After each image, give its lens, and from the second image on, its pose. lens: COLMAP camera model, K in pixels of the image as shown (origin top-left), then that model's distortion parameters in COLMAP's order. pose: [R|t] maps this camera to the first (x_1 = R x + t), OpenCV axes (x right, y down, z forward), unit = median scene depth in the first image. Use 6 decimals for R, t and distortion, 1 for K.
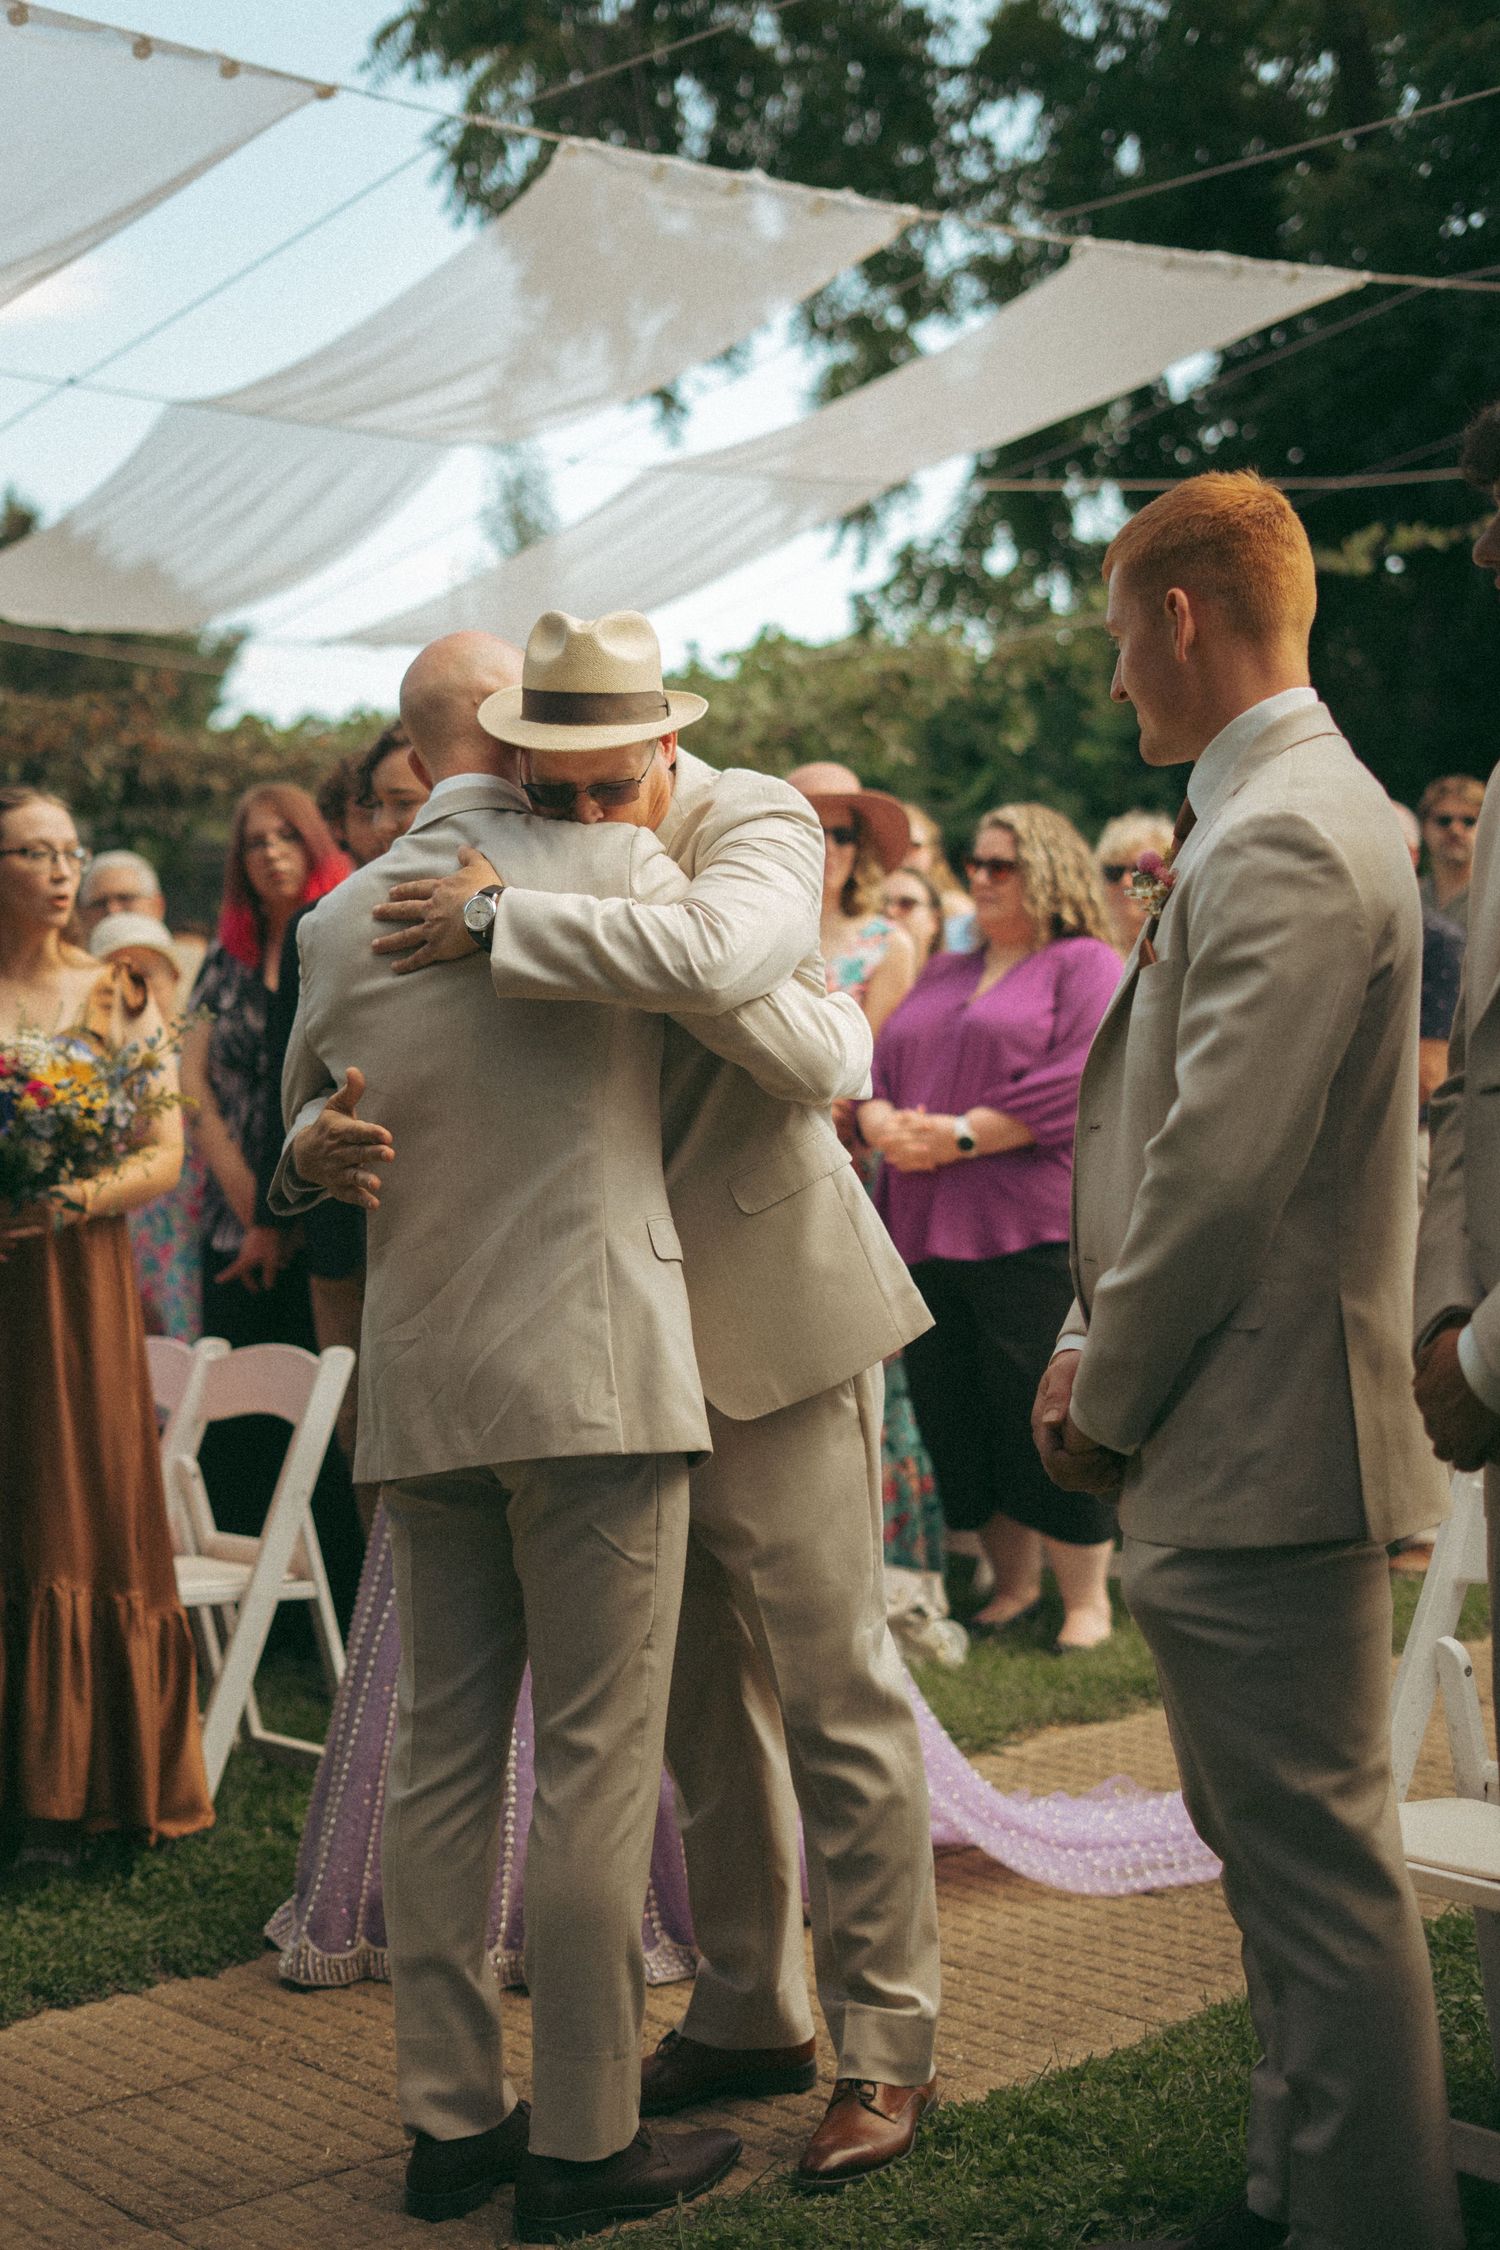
lens RADIAL K [[3367.8, 0, 760.7], [0, 3367.8, 1122.7], [0, 0, 1]] dist [-0.005111, 0.000000]
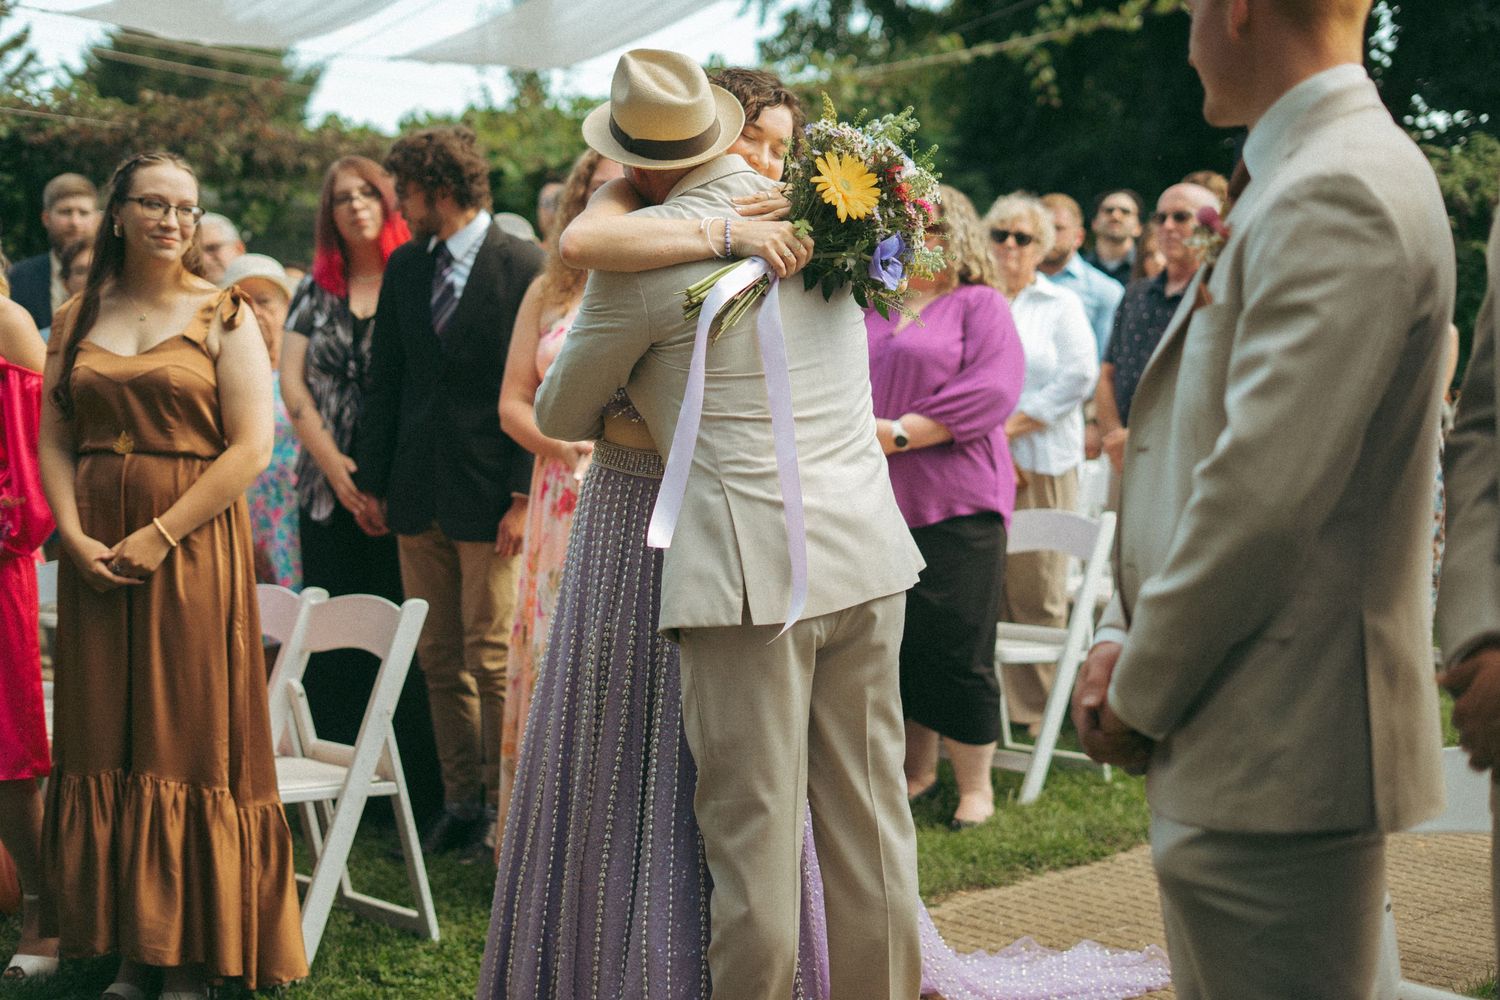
lens RADIAL K [[2245.2, 0, 770.6], [0, 2245.2, 489.5], [0, 0, 1]] dist [-0.005111, 0.000000]
pose [[0.998827, 0.012924, 0.046668, -0.029170], [-0.014638, 0.999224, 0.036575, -0.006518], [-0.046159, -0.037215, 0.998241, 0.136827]]
